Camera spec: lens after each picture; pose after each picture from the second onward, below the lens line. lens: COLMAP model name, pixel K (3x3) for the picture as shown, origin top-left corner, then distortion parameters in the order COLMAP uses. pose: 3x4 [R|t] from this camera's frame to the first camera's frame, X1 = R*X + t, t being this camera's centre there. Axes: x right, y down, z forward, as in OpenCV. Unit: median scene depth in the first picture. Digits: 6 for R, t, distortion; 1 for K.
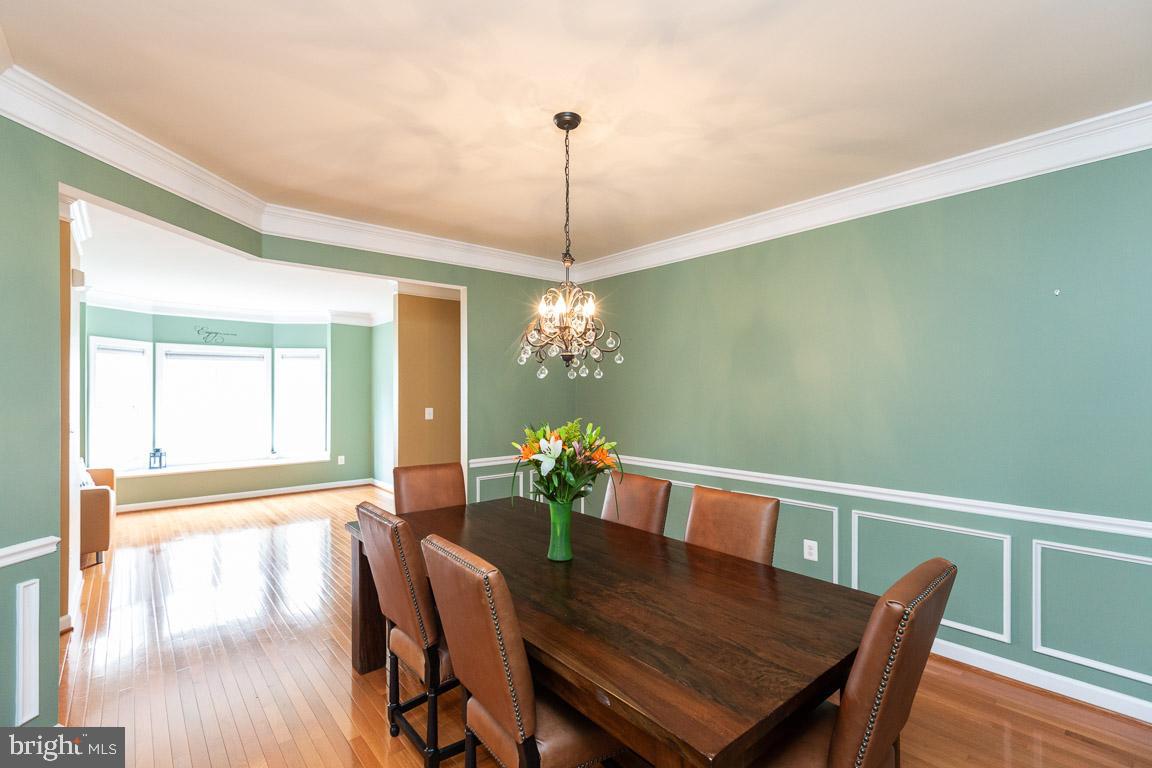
lens RADIAL K [[519.1, 0, 578.2], [0, 519.1, 383.9], [0, 0, 1]] dist [0.001788, 0.000199]
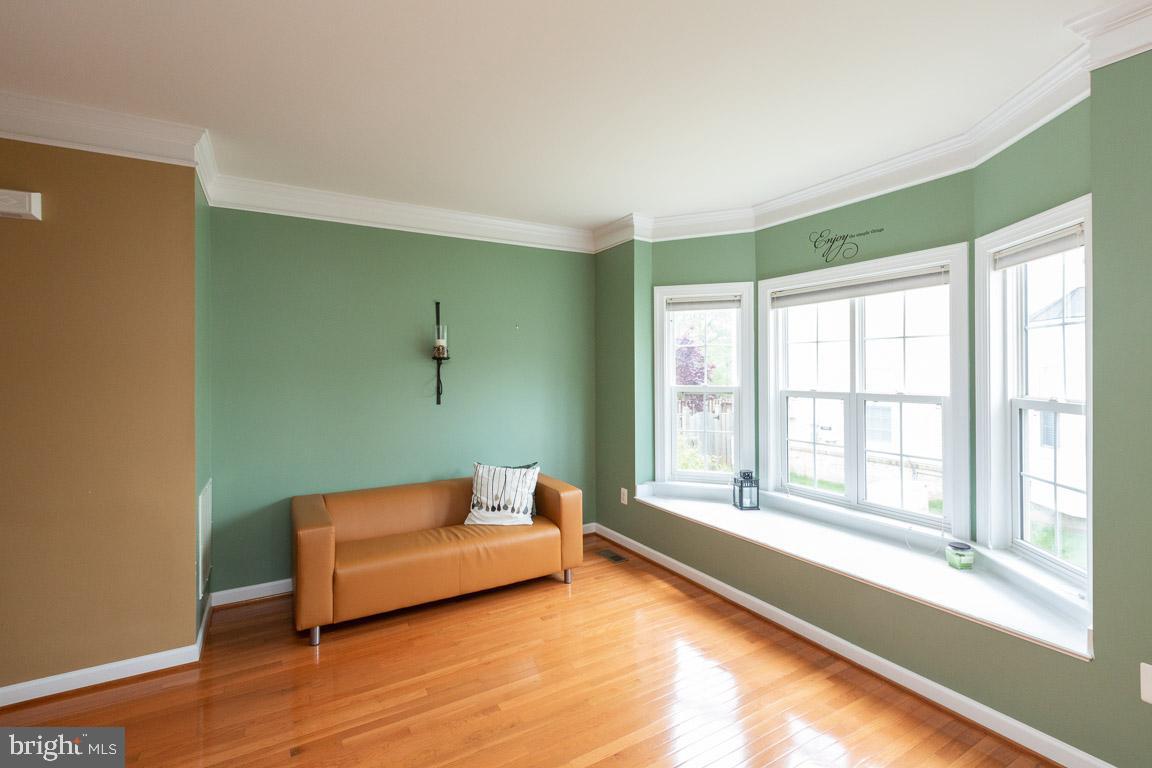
lens RADIAL K [[512.4, 0, 574.4], [0, 512.4, 369.1], [0, 0, 1]] dist [0.001093, 0.000137]
pose [[-0.193720, 0.002643, -0.981053, -0.687292], [0.020534, 0.999788, -0.001361, 0.034954], [0.980842, -0.020408, -0.193733, 2.657989]]
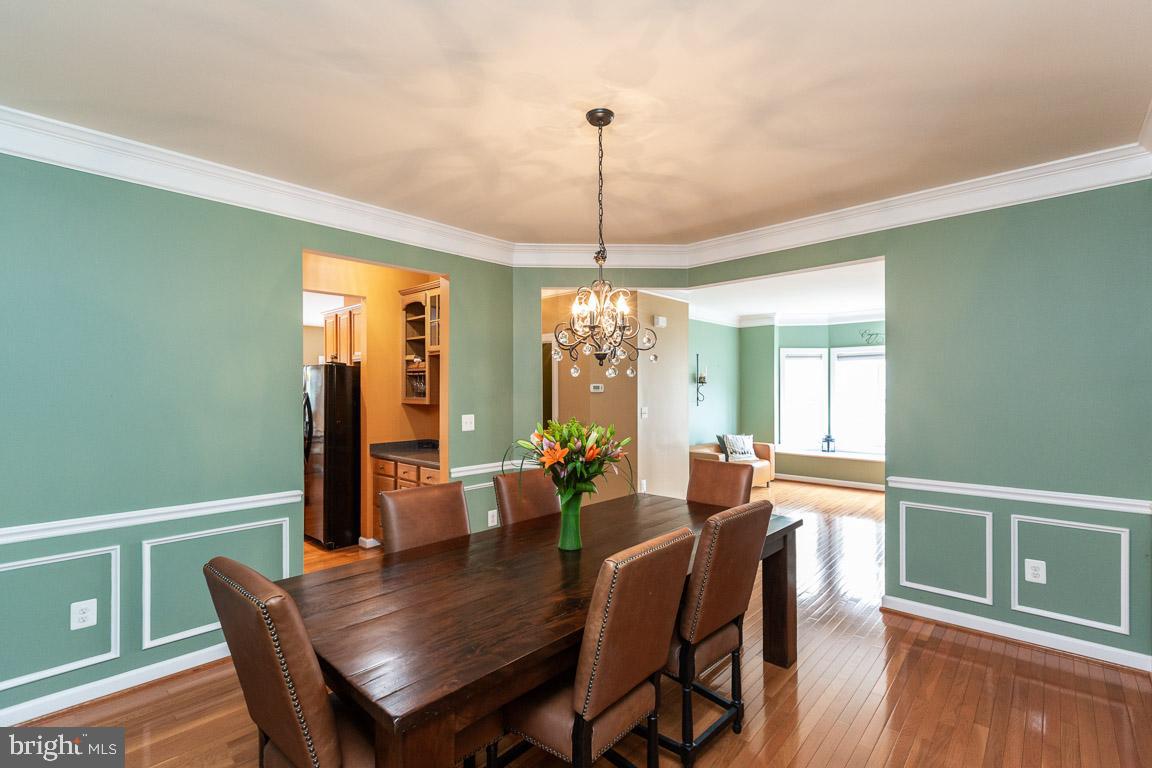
lens RADIAL K [[519.1, 0, 578.2], [0, 519.1, 383.9], [0, 0, 1]] dist [0.001788, 0.000199]
pose [[0.104356, -0.007780, -0.994510, 0.953062], [0.014502, 0.999875, -0.006301, 0.008513], [0.994434, -0.013765, 0.104456, 0.844134]]
